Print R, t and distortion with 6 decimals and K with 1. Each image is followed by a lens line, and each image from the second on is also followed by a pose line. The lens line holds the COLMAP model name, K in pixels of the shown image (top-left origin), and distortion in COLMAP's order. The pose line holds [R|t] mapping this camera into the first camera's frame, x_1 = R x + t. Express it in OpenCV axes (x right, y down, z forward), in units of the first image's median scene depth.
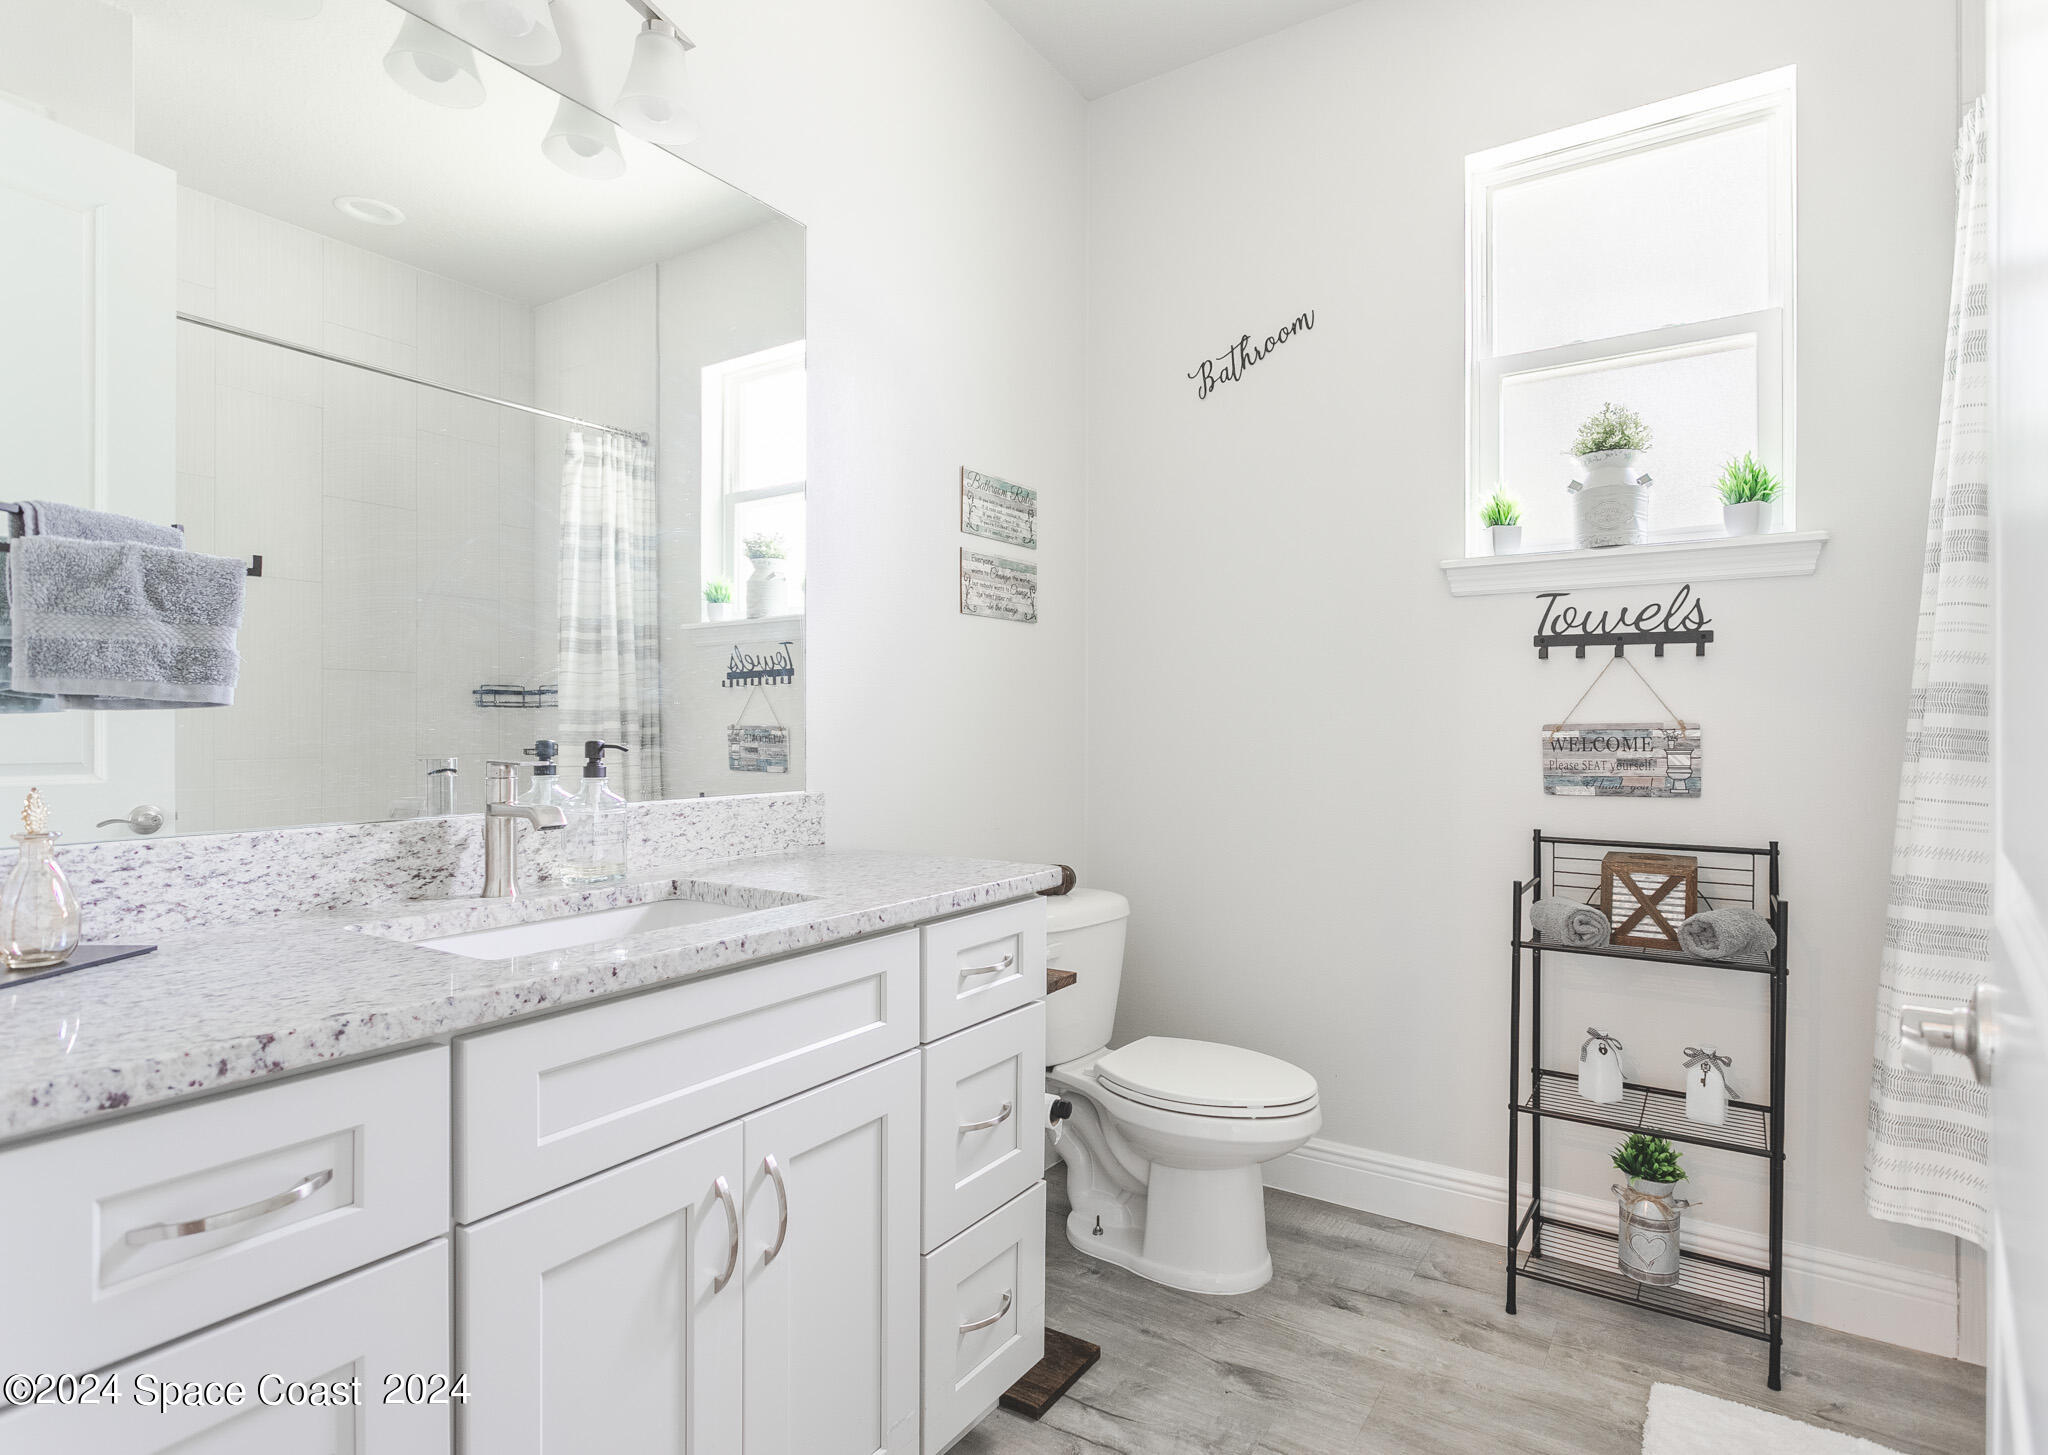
lens RADIAL K [[1082.2, 0, 1024.0], [0, 1082.2, 727.5], [0, 0, 1]] dist [-0.011463, 0.001328]
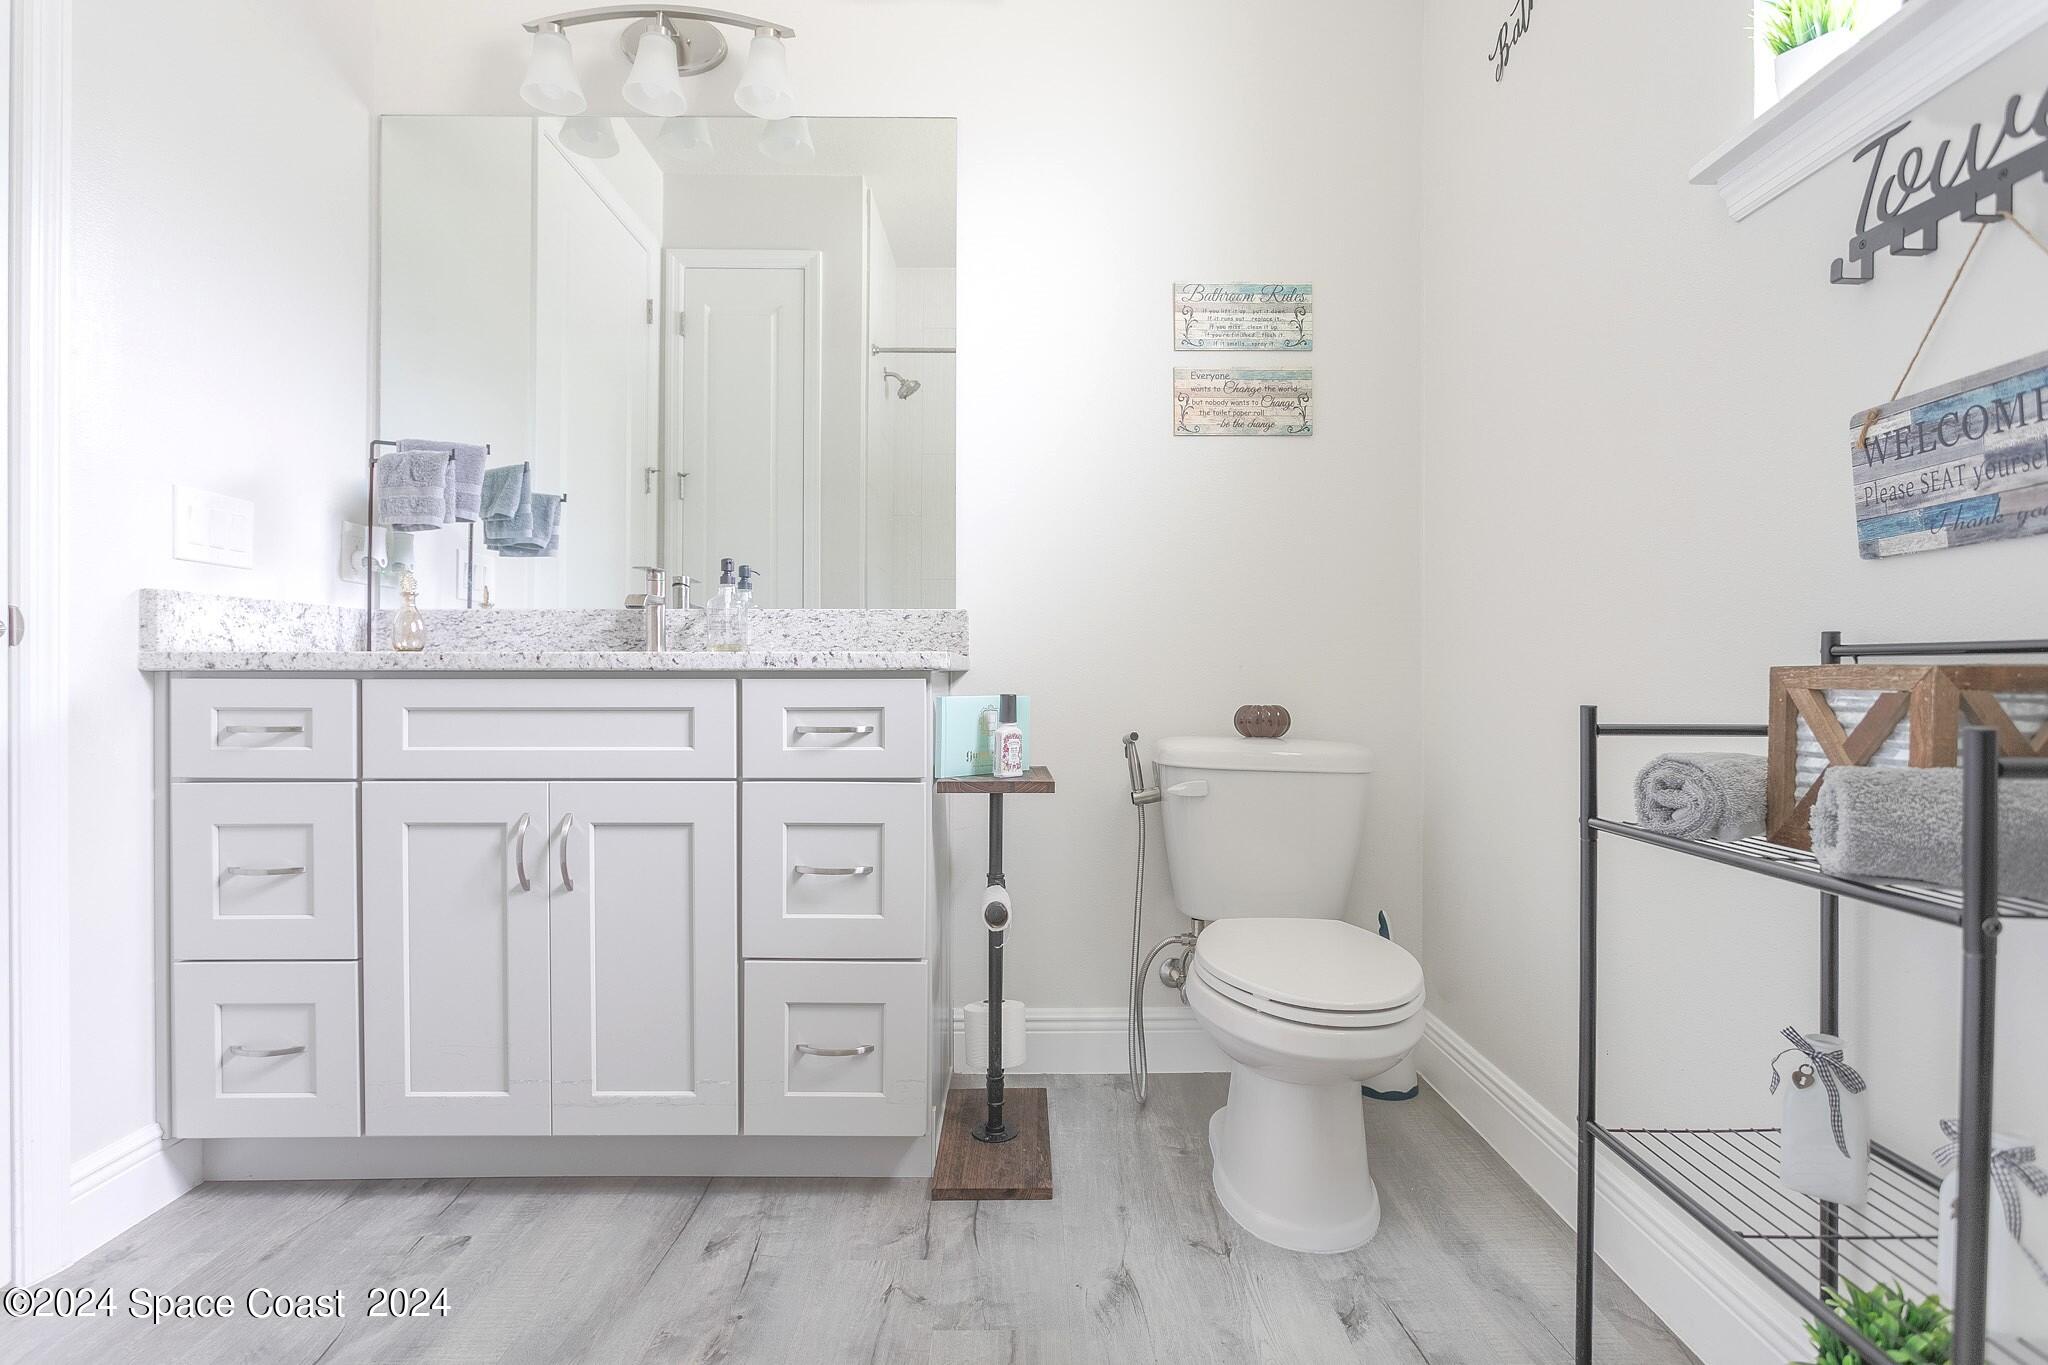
lens RADIAL K [[985.8, 0, 1024.0], [0, 985.8, 682.5], [0, 0, 1]] dist [-0.020257, 0.007739]
pose [[0.539228, 0.007857, -0.842123, 0.665480], [-0.009856, 0.999947, 0.003018, 0.122469], [0.842102, 0.006673, 0.539277, 0.459227]]
